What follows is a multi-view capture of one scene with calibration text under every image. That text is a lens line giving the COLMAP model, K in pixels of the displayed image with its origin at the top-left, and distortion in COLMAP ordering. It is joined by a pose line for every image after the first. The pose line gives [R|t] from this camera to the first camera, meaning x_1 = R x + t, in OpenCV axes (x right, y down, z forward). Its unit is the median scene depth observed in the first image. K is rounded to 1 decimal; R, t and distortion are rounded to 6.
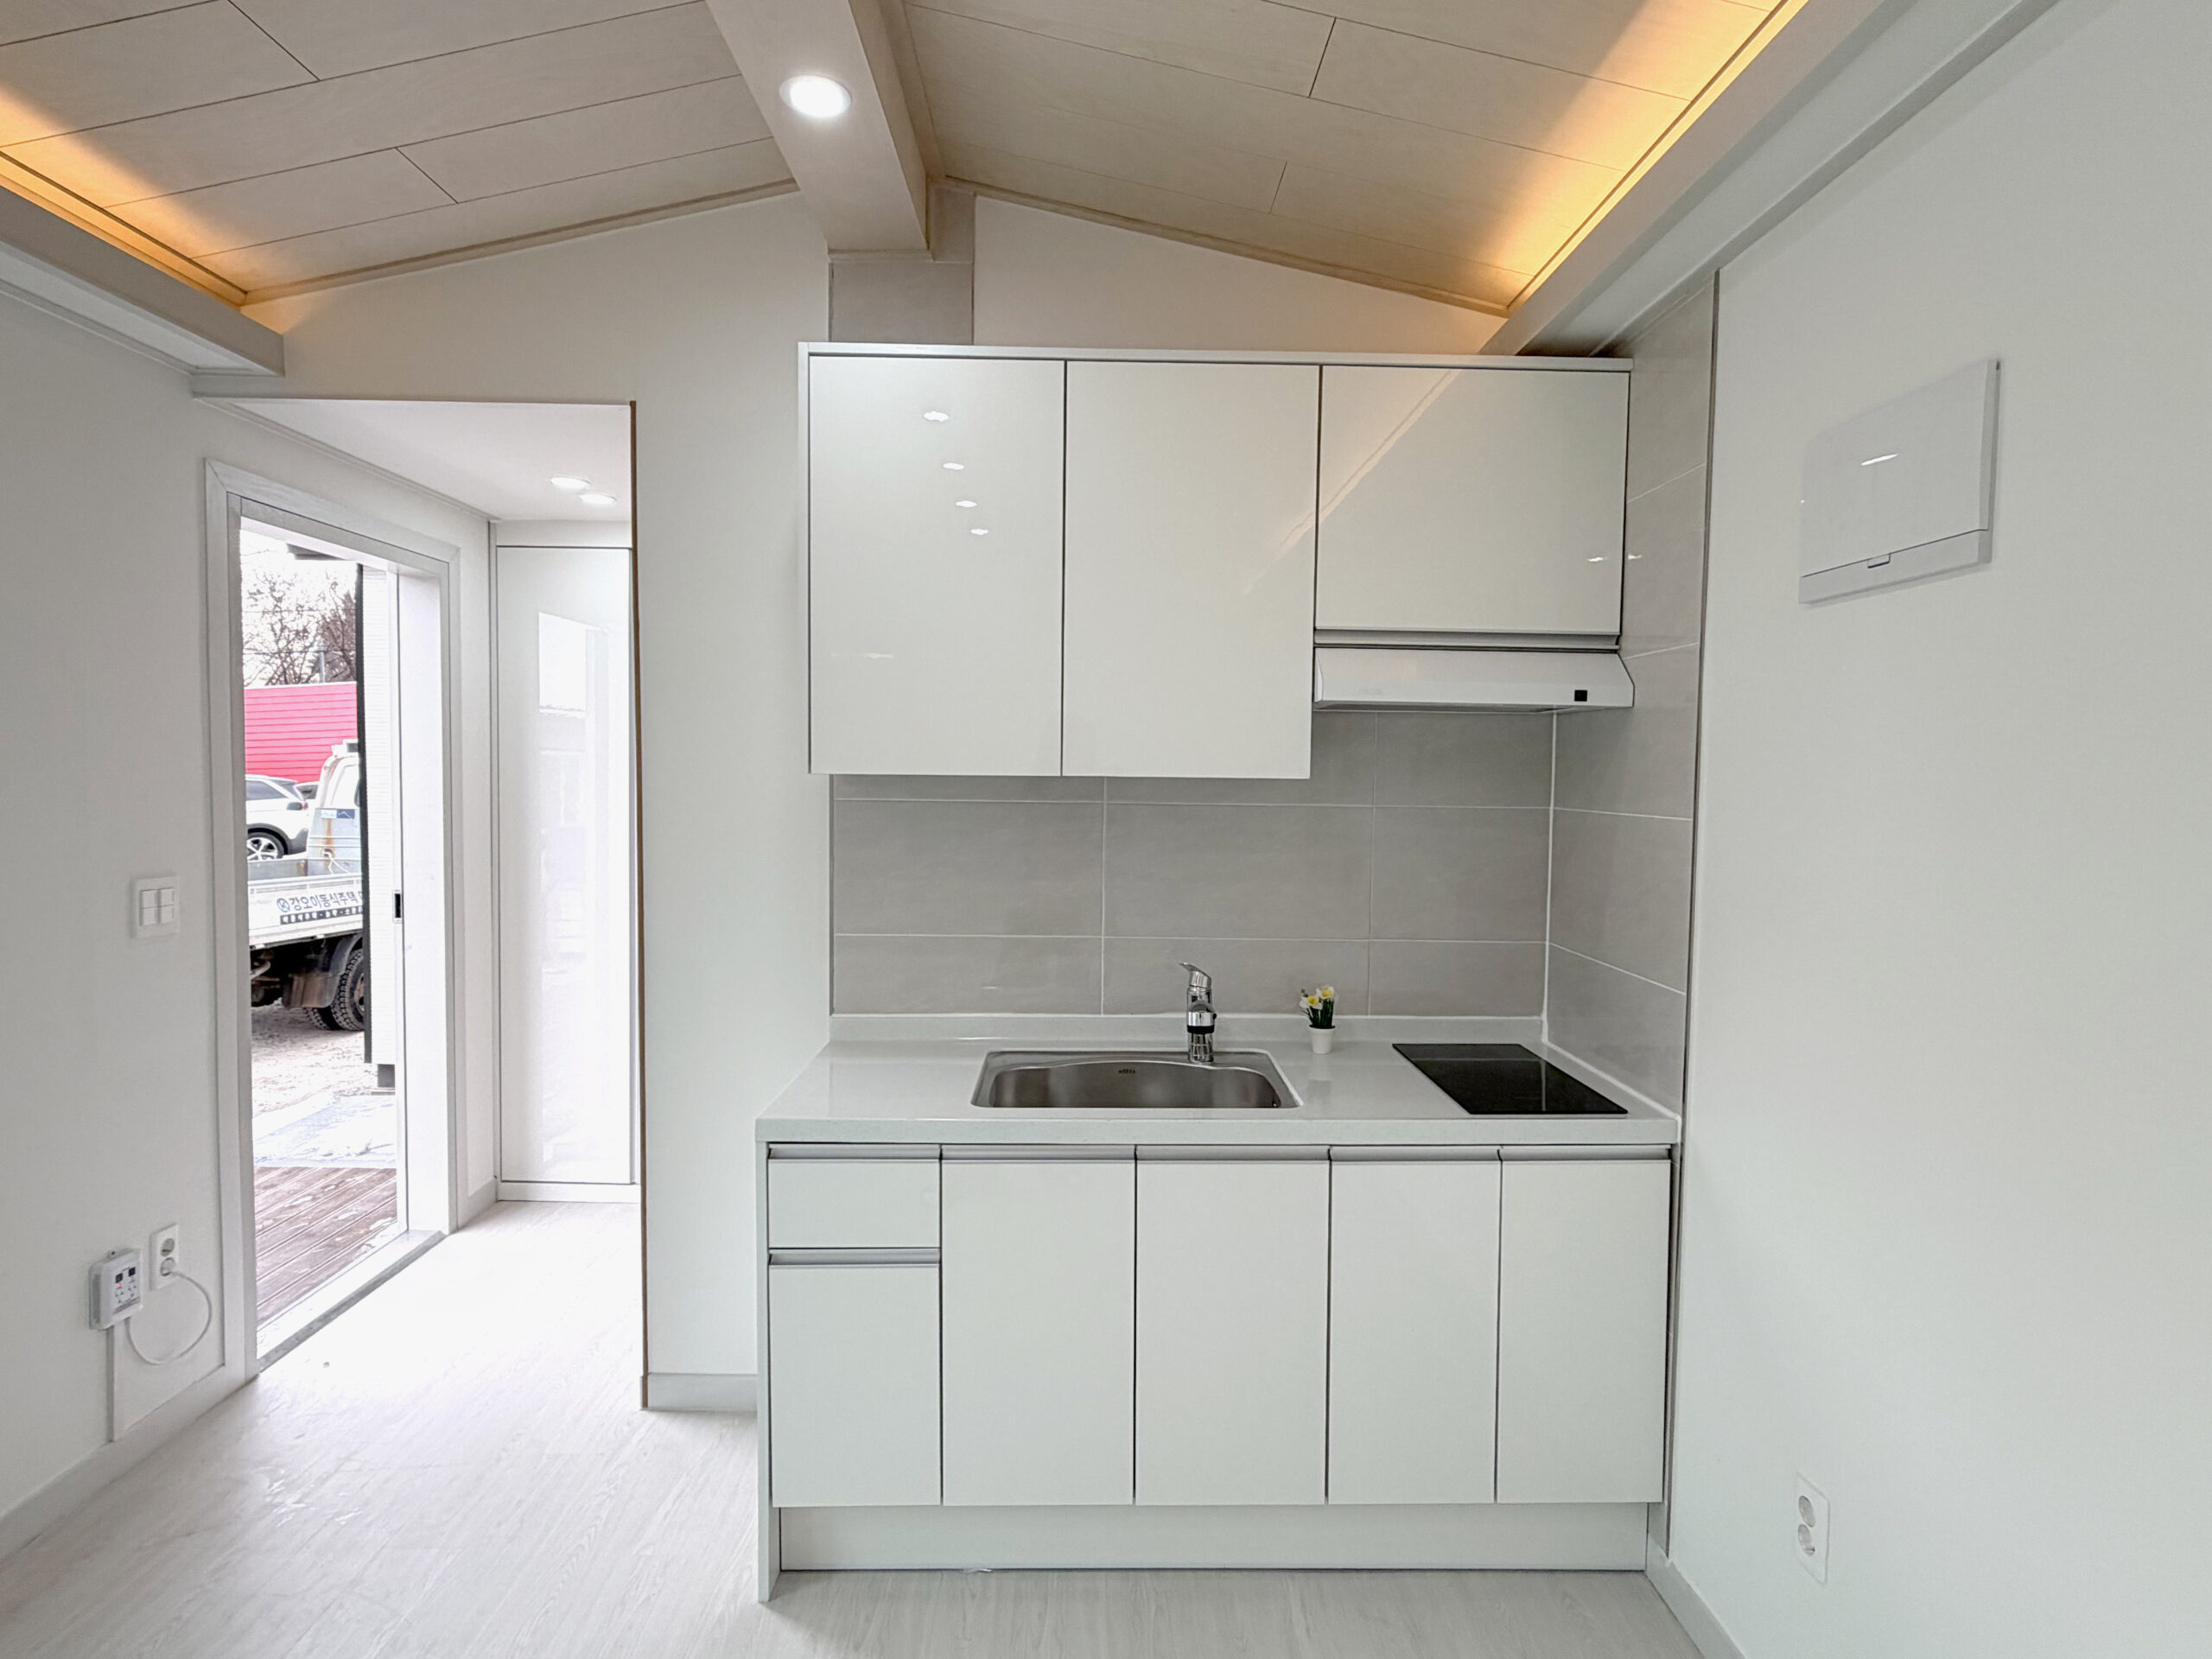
lens RADIAL K [[1133.9, 0, 1095.2], [0, 1133.9, 828.0], [0, 0, 1]] dist [-0.006475, 0.002989]
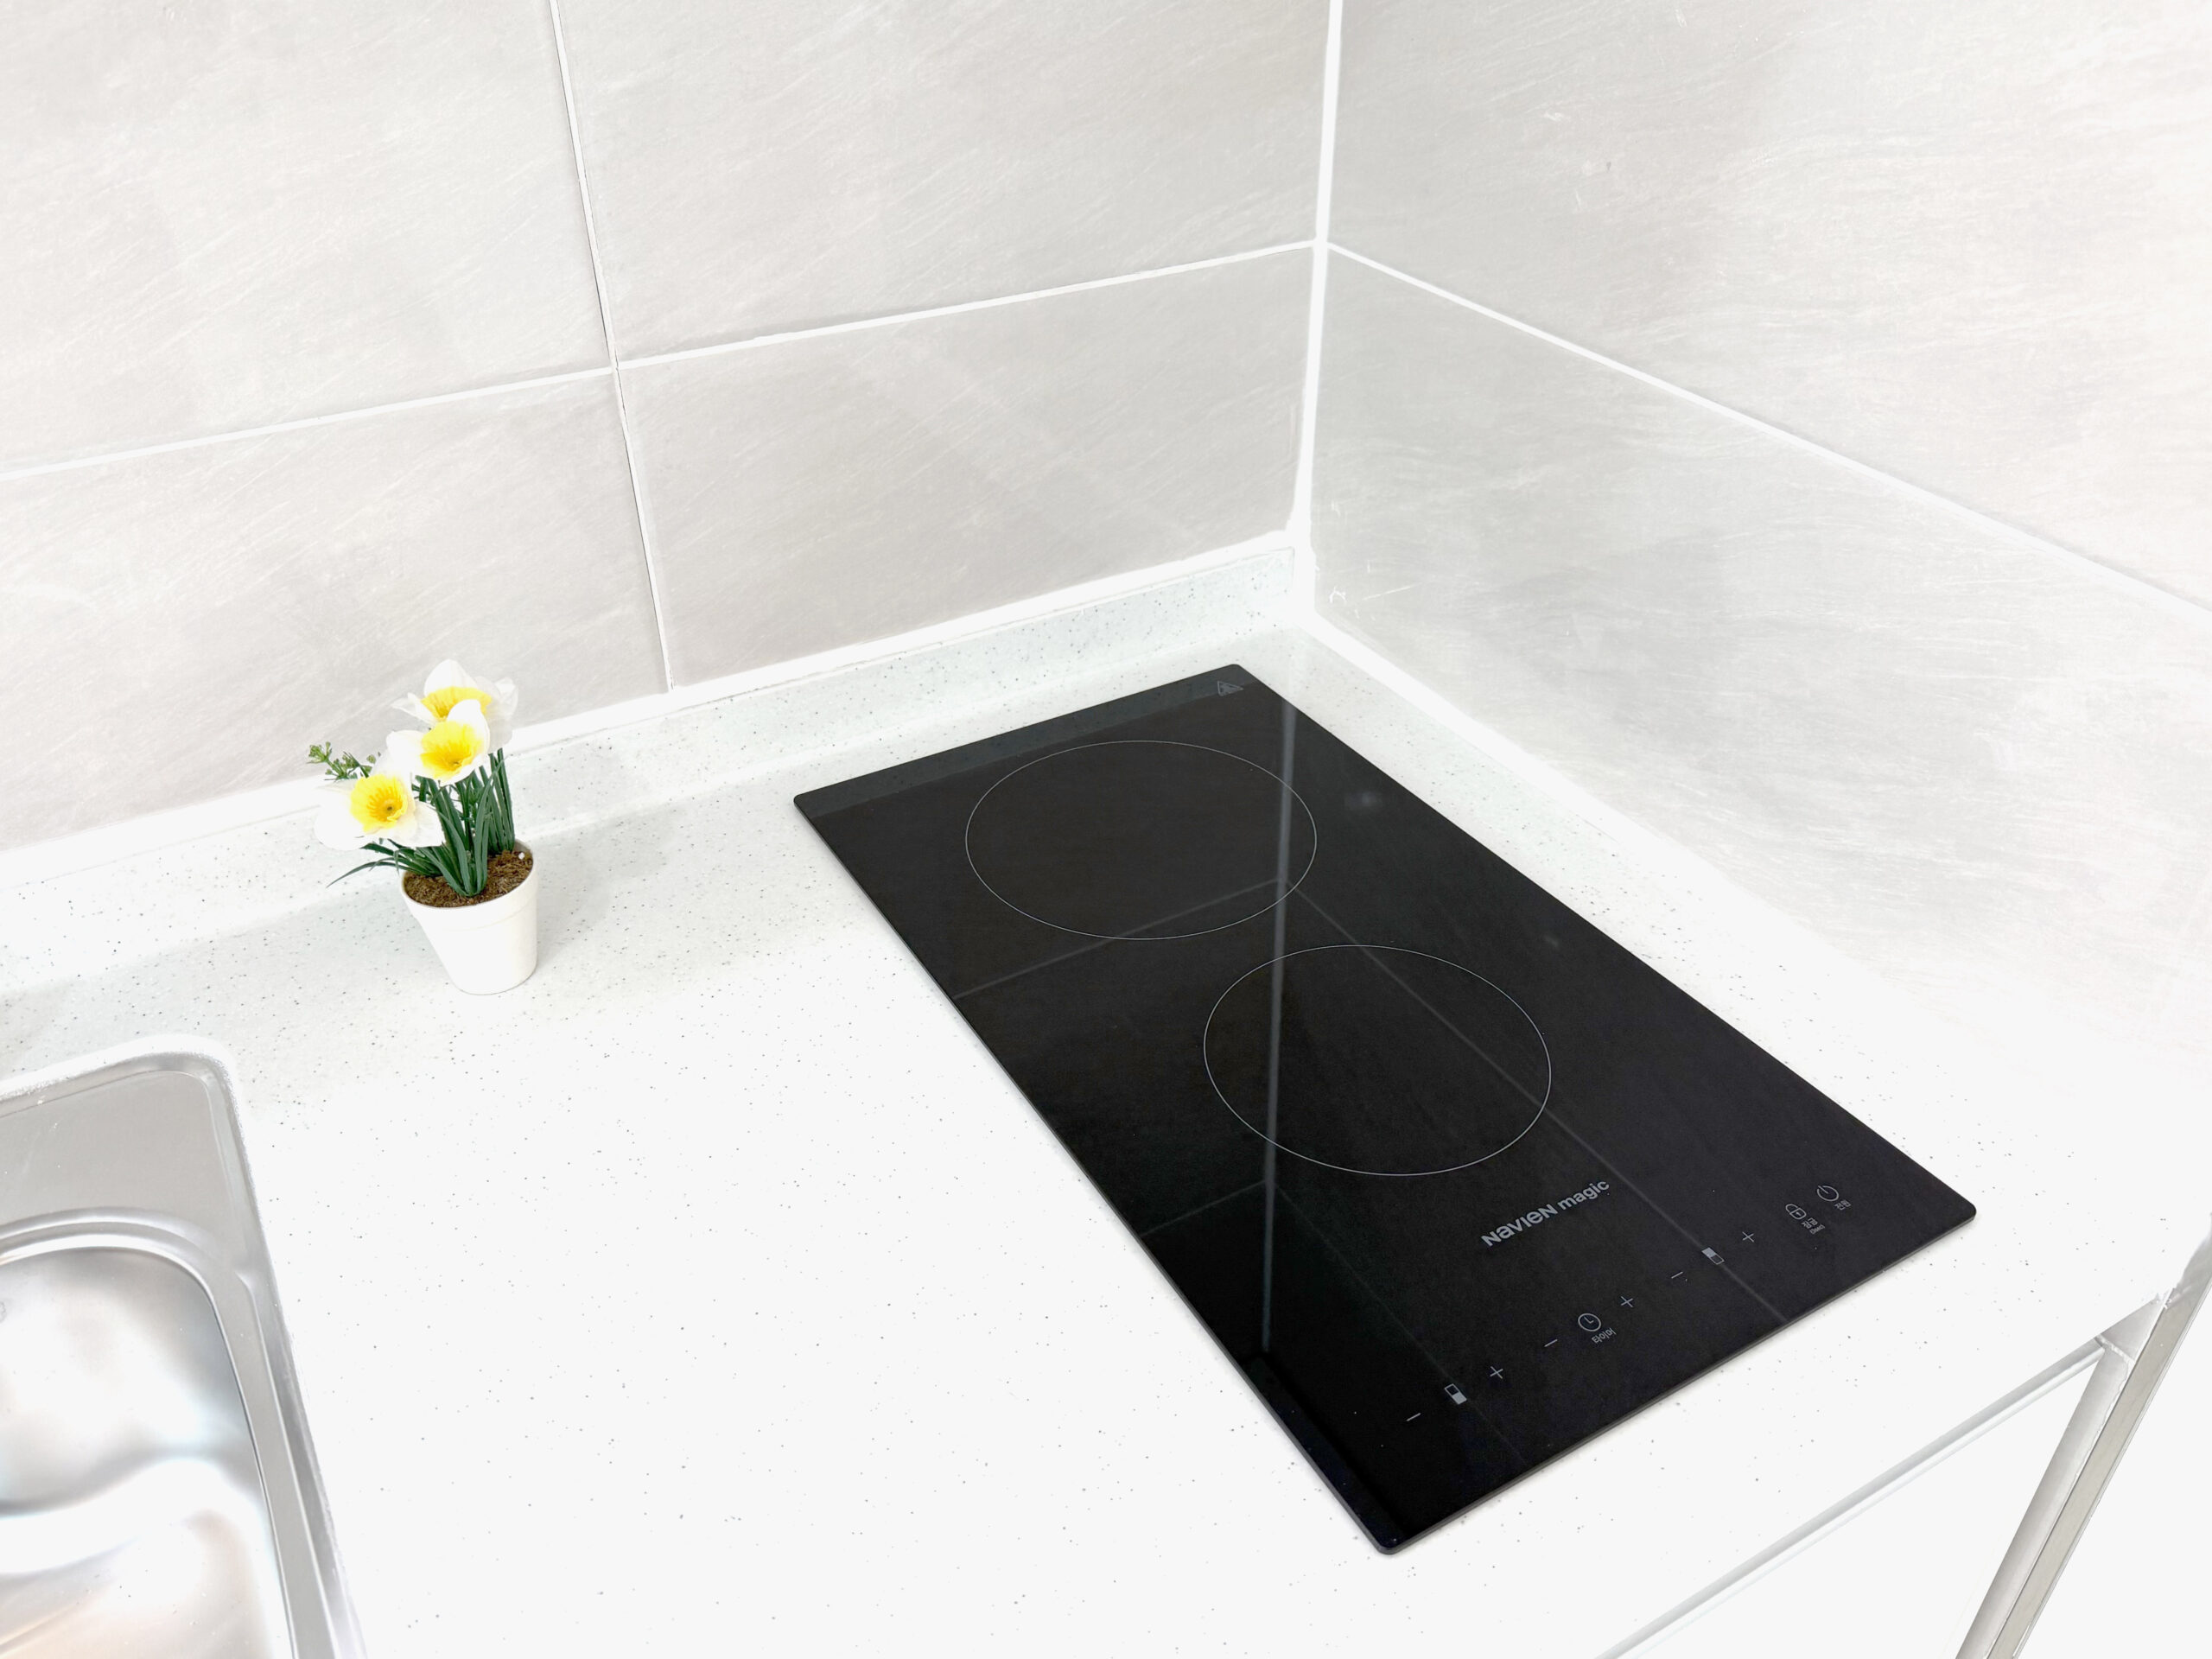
lens RADIAL K [[1786.2, 0, 1094.8], [0, 1786.2, 840.5], [0, 0, 1]] dist [0.006915, -0.008194]
pose [[0.869267, -0.291578, 0.399195, 0.187972], [0.040613, 0.846920, 0.530167, 0.004404], [-0.492672, -0.444644, 0.748042, 0.764518]]
